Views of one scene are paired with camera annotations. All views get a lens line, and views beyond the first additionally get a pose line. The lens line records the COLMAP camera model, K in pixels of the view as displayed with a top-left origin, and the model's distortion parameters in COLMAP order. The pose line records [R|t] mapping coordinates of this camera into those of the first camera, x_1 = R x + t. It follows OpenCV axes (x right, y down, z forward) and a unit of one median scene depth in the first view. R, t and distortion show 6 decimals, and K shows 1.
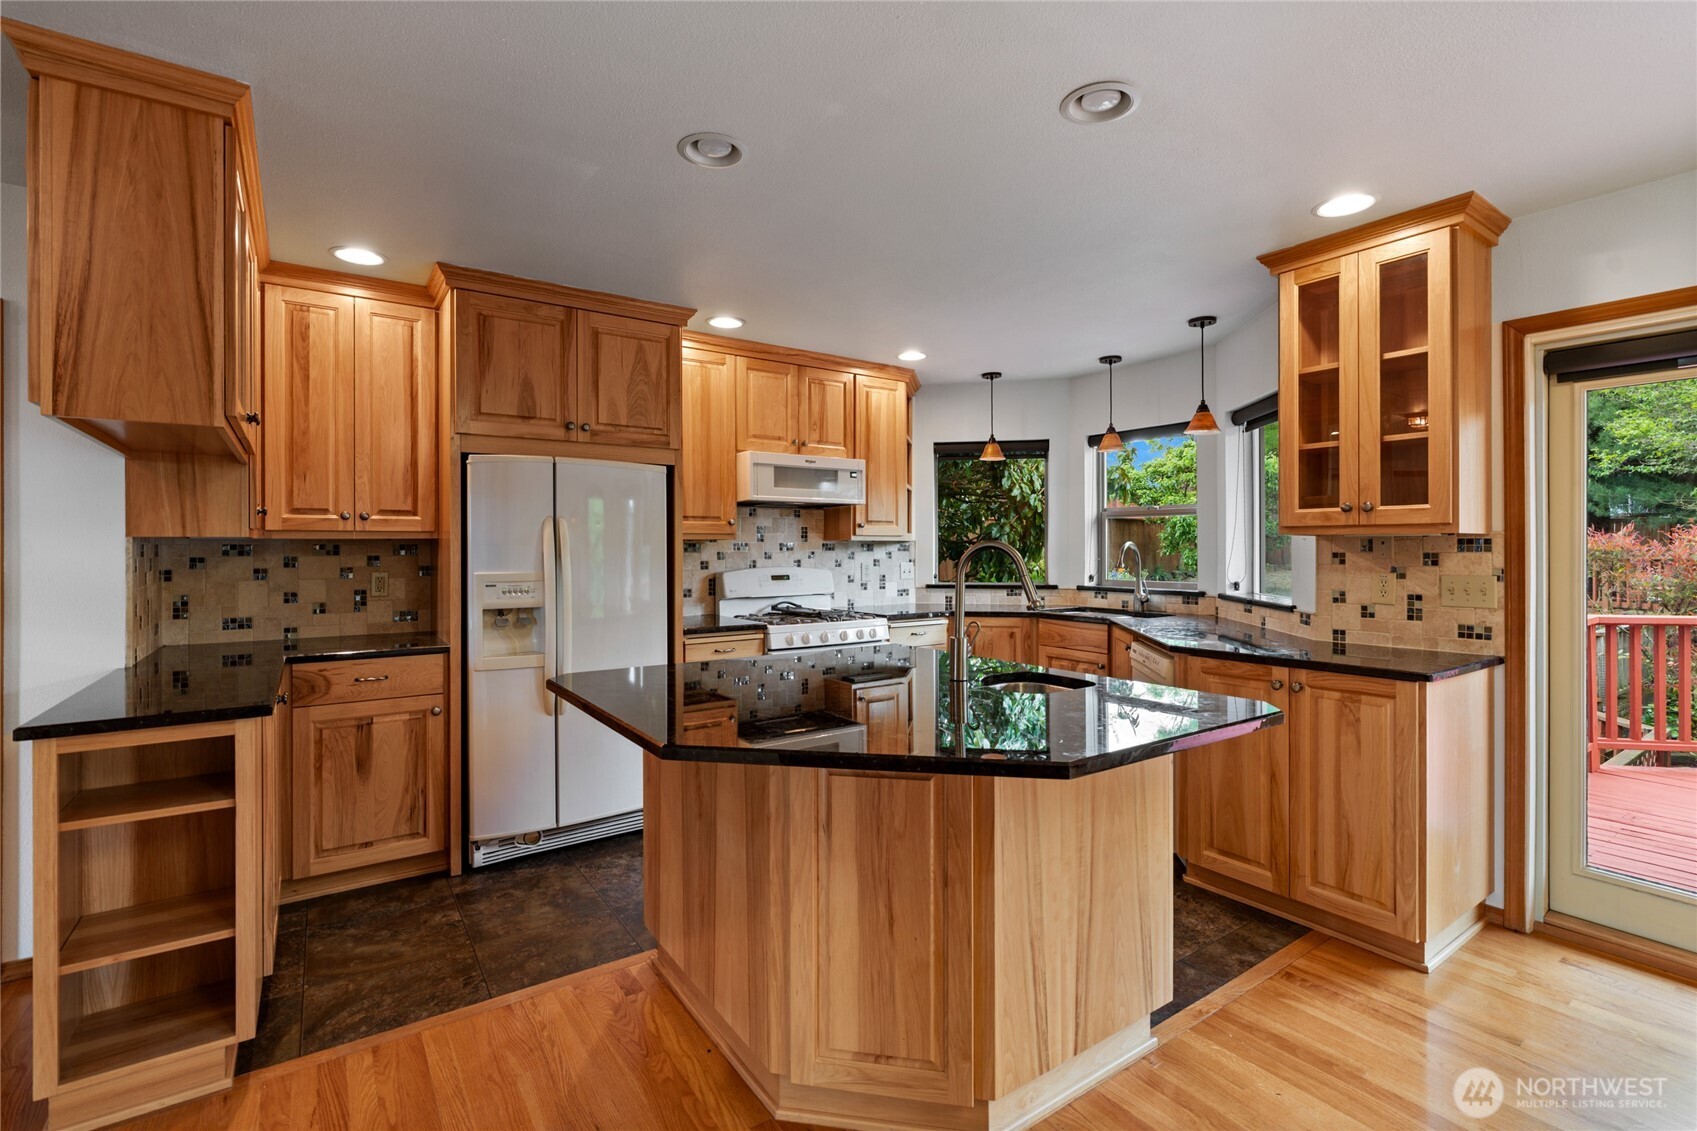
lens RADIAL K [[763.2, 0, 842.8], [0, 763.2, 550.2], [0, 0, 1]] dist [-0.011851, 0.001053]
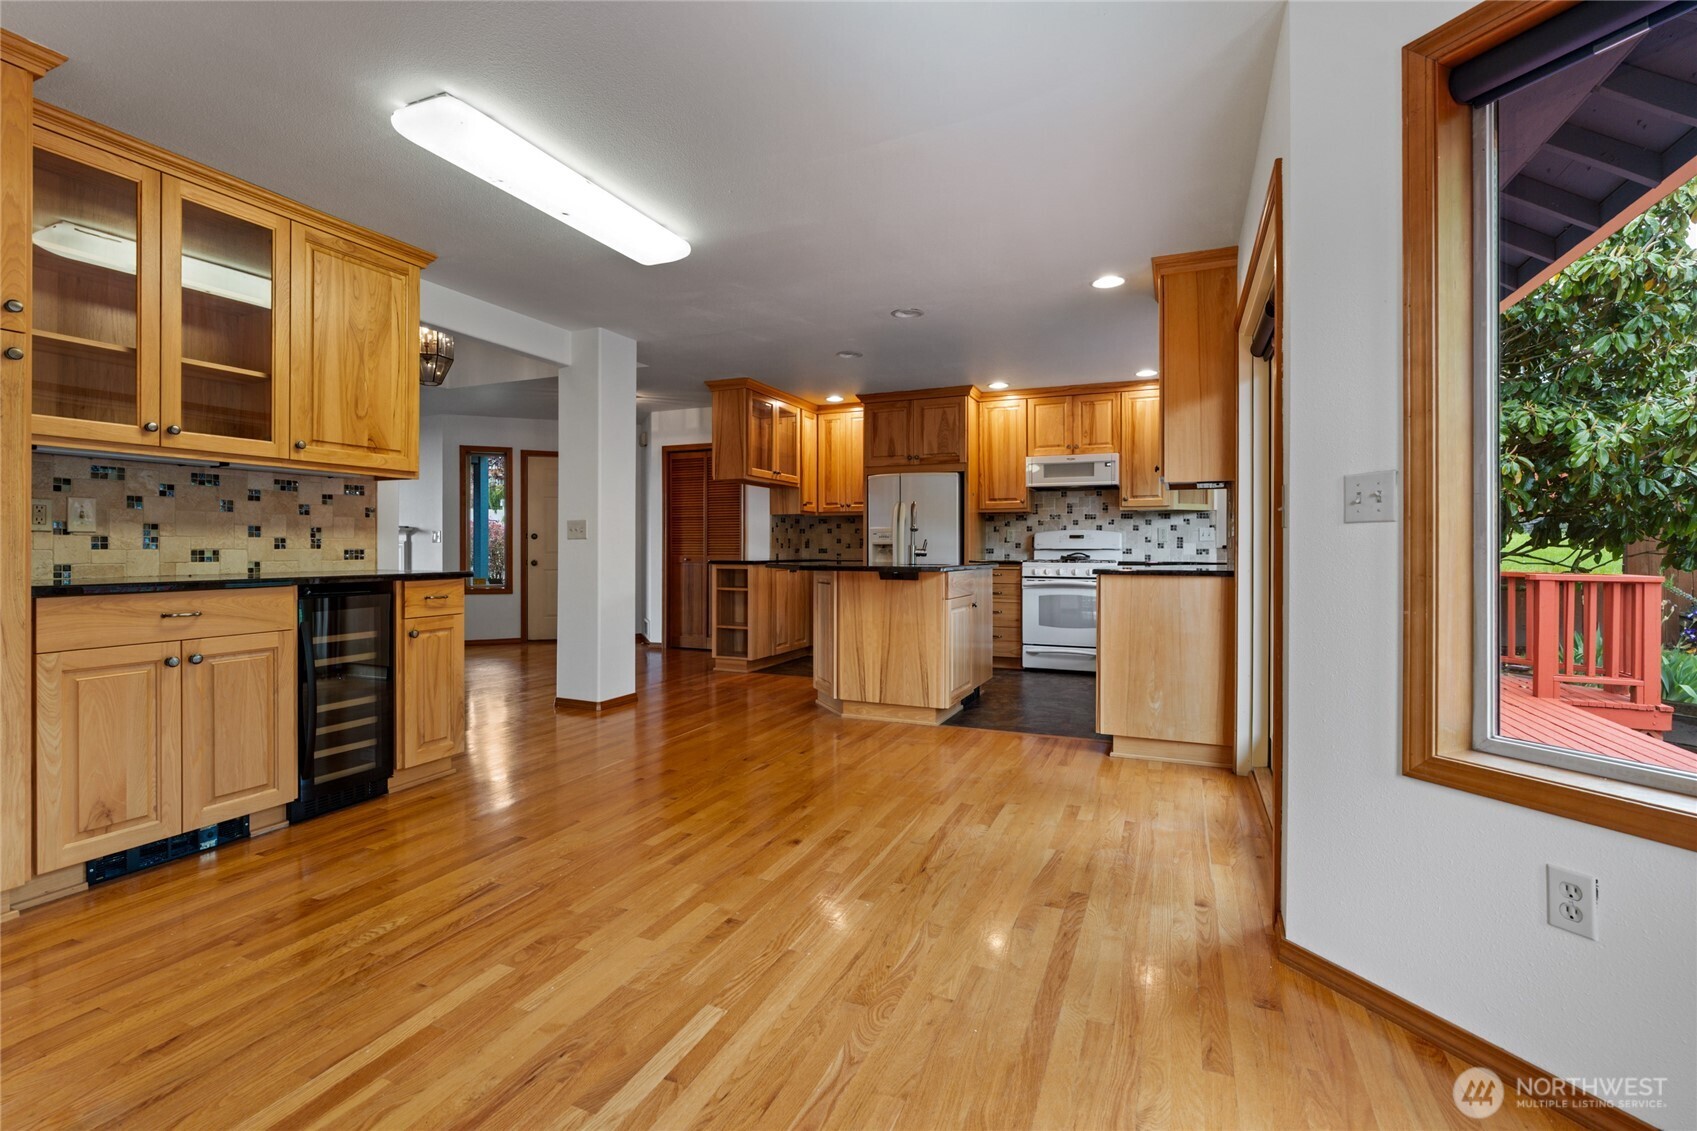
lens RADIAL K [[763.2, 0, 849.2], [0, 763.2, 554.1], [0, 0, 1]] dist [-0.011851, 0.001053]
pose [[0.533836, 0.011828, -0.845505, 1.267340], [-0.005578, 0.999930, 0.010466, 0.075947], [0.845570, -0.000871, 0.533864, -0.237977]]
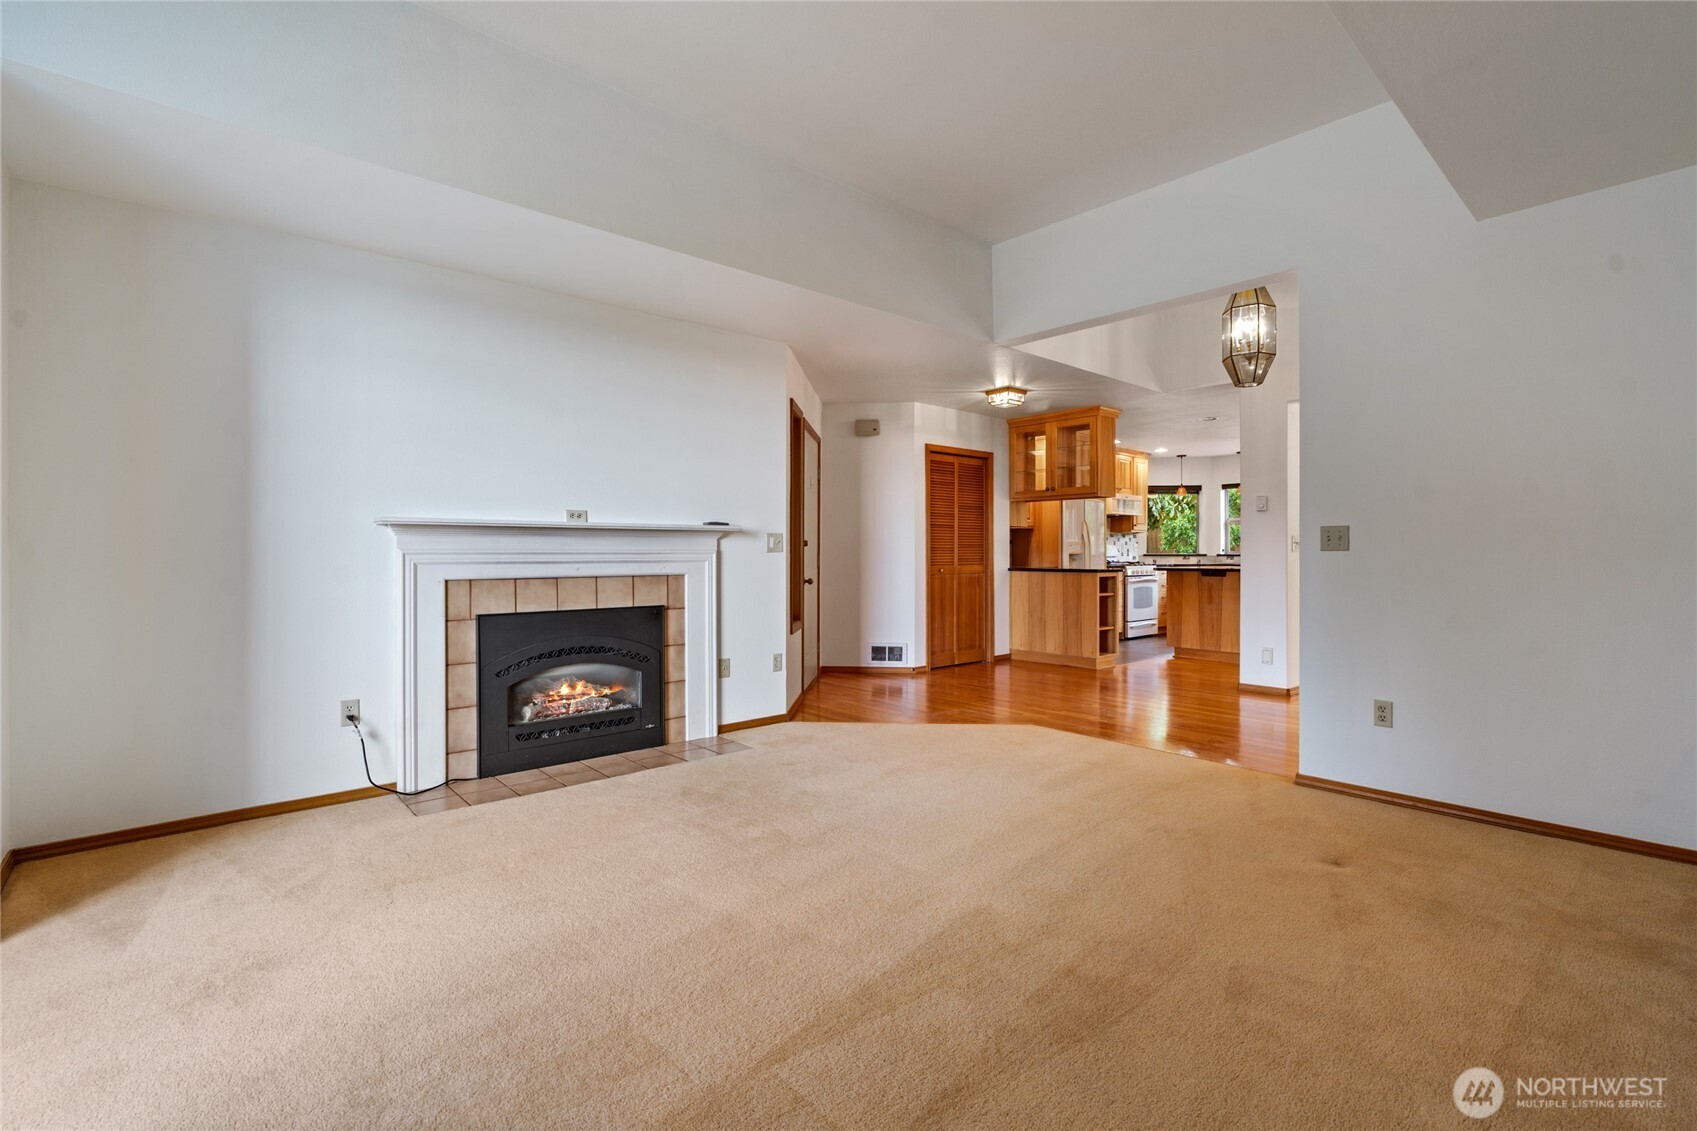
lens RADIAL K [[763.2, 0, 841.4], [0, 763.2, 556.6], [0, 0, 1]] dist [-0.011851, 0.001053]
pose [[0.994080, 0.001818, 0.108639, -1.445880], [-0.002128, 0.999994, 0.002732, 0.073915], [-0.108634, -0.002947, 0.994077, -1.504021]]
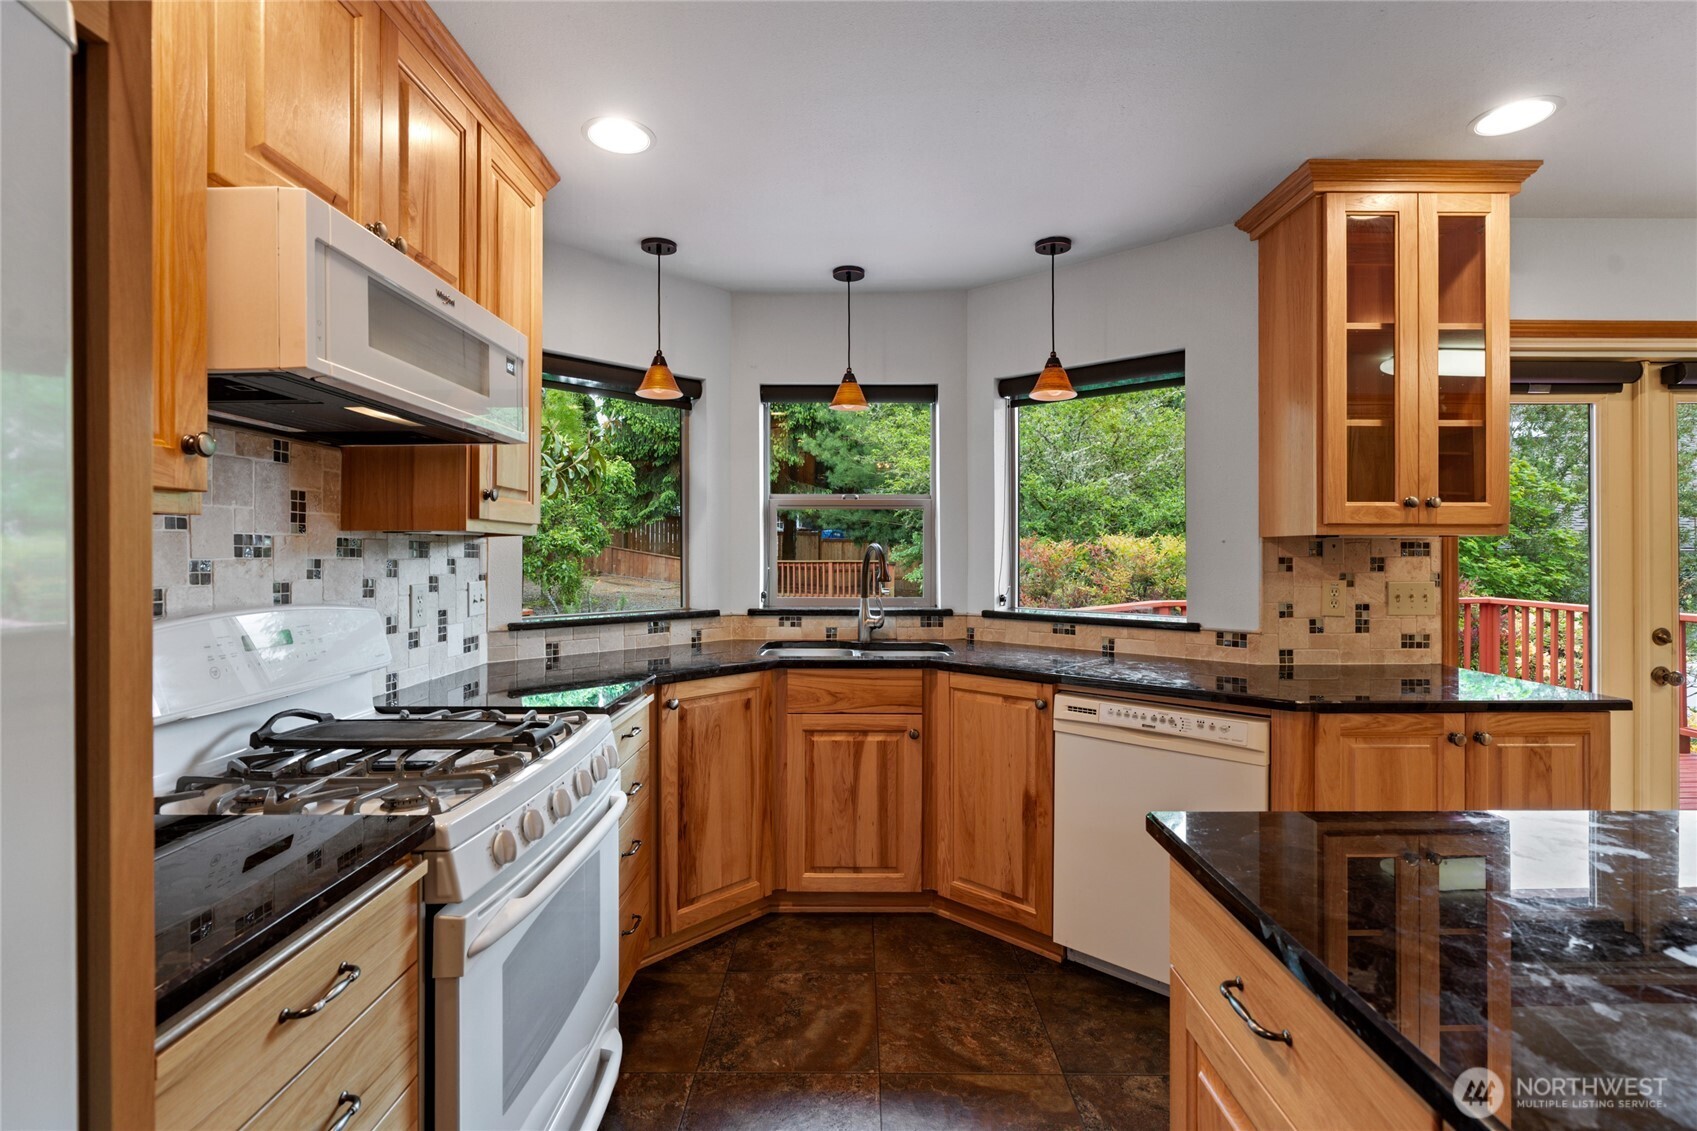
lens RADIAL K [[763.2, 0, 845.4], [0, 763.2, 552.6], [0, 0, 1]] dist [-0.011851, 0.001053]
pose [[0.569205, 0.002206, 0.822193, -0.276854], [0.001381, 0.999992, -0.003640, 0.000201], [-0.822195, 0.003207, 0.569197, 0.821590]]
